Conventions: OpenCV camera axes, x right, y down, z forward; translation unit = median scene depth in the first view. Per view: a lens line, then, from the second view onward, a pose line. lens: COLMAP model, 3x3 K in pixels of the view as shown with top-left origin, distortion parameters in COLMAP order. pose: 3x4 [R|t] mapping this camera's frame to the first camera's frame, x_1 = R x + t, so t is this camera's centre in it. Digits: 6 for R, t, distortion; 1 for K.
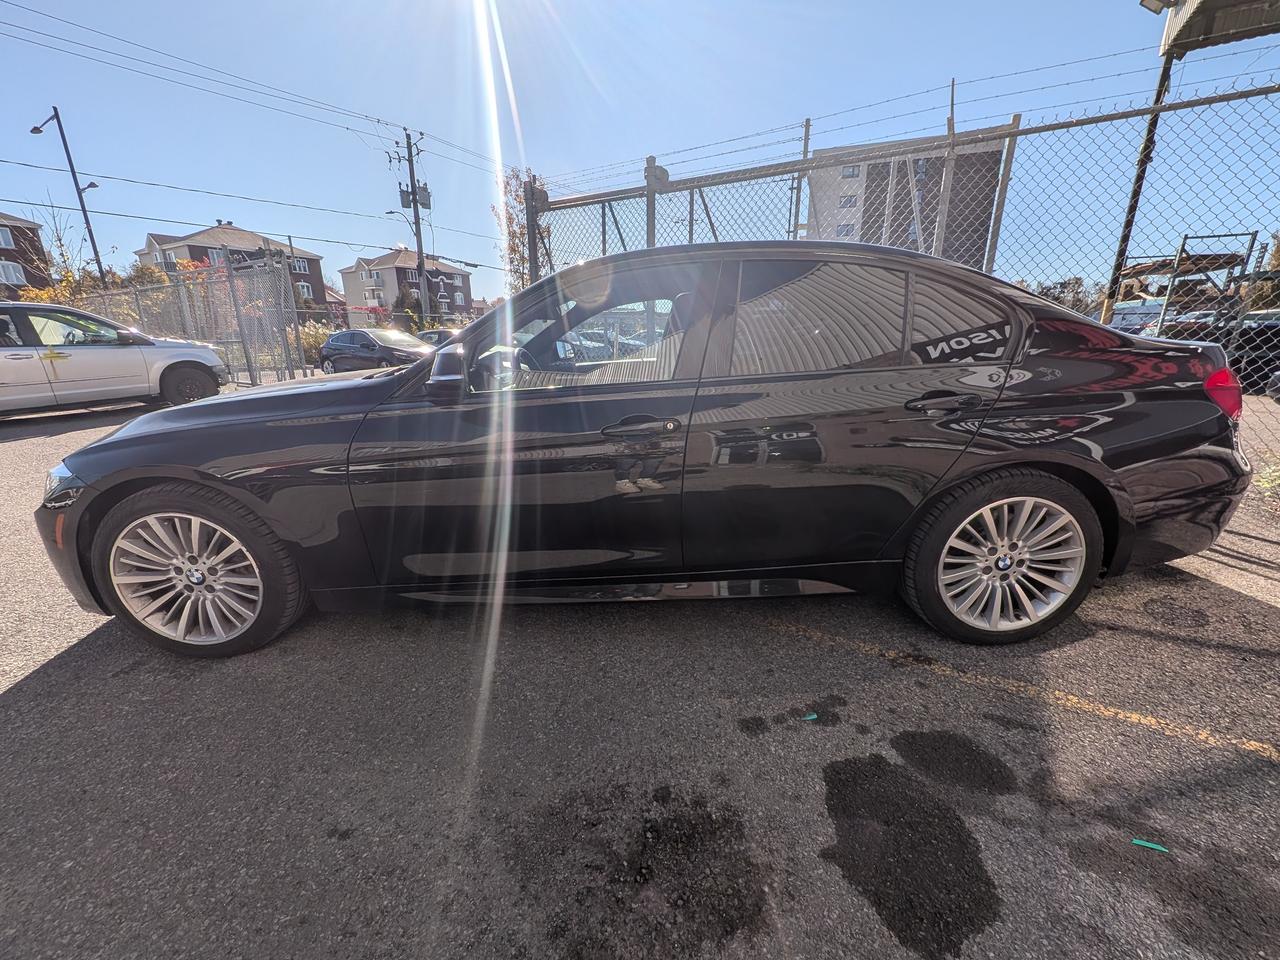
lens RADIAL K [[508.0, 0, 640.9], [0, 508.0, 479.1], [0, 0, 1]] dist [0.007940, -0.001800]
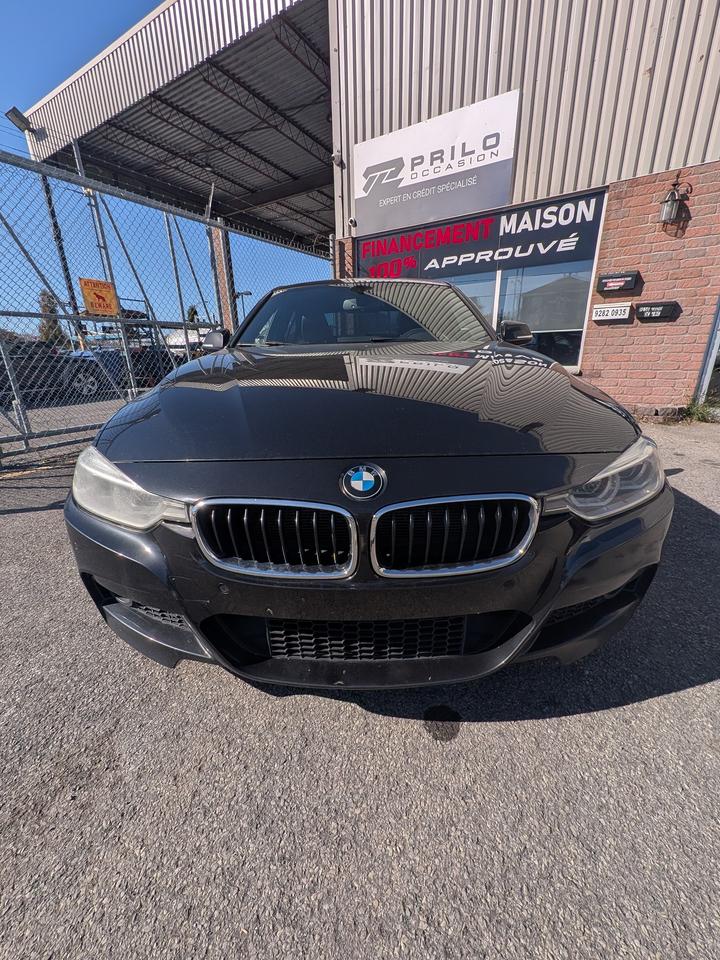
lens RADIAL K [[381.0, 0, 359.4], [0, 381.0, 482.9], [0, 0, 1]] dist [0.007940, -0.001800]
pose [[0.013551, -0.316124, 0.948621, -1.932008], [0.300773, 0.906060, 0.297644, -0.321557], [-0.953600, 0.281286, 0.107360, 1.646077]]
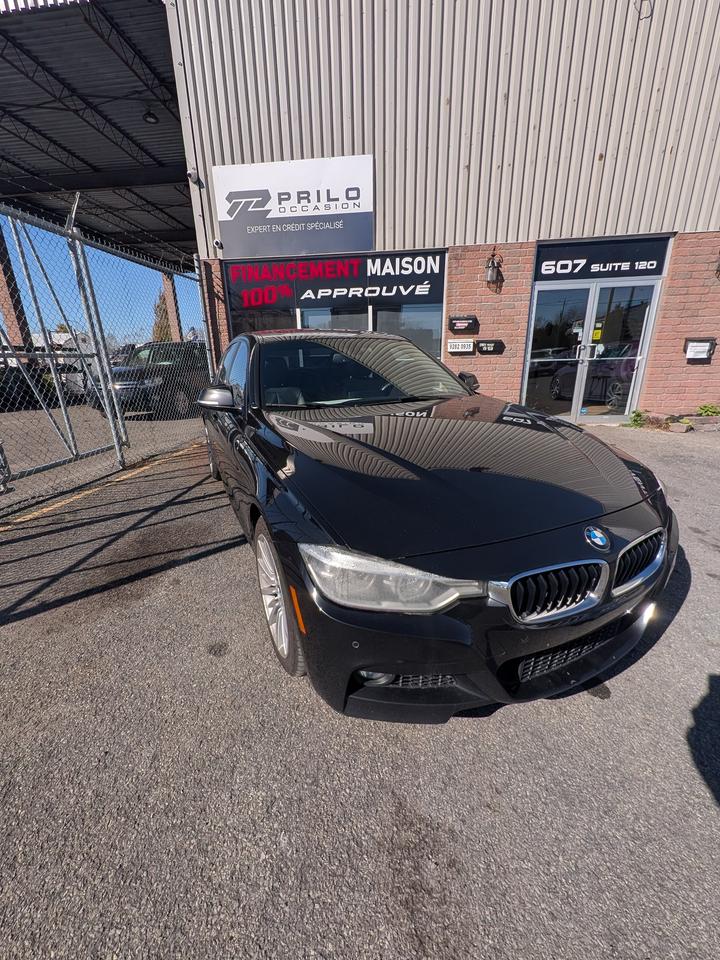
lens RADIAL K [[381.0, 0, 359.7], [0, 381.0, 482.7], [0, 0, 1]] dist [0.007940, -0.001800]
pose [[-0.421225, -0.268992, 0.866148, -1.869836], [0.279535, 0.870009, 0.406134, -0.727518], [-0.862804, 0.413192, -0.291276, 2.316726]]
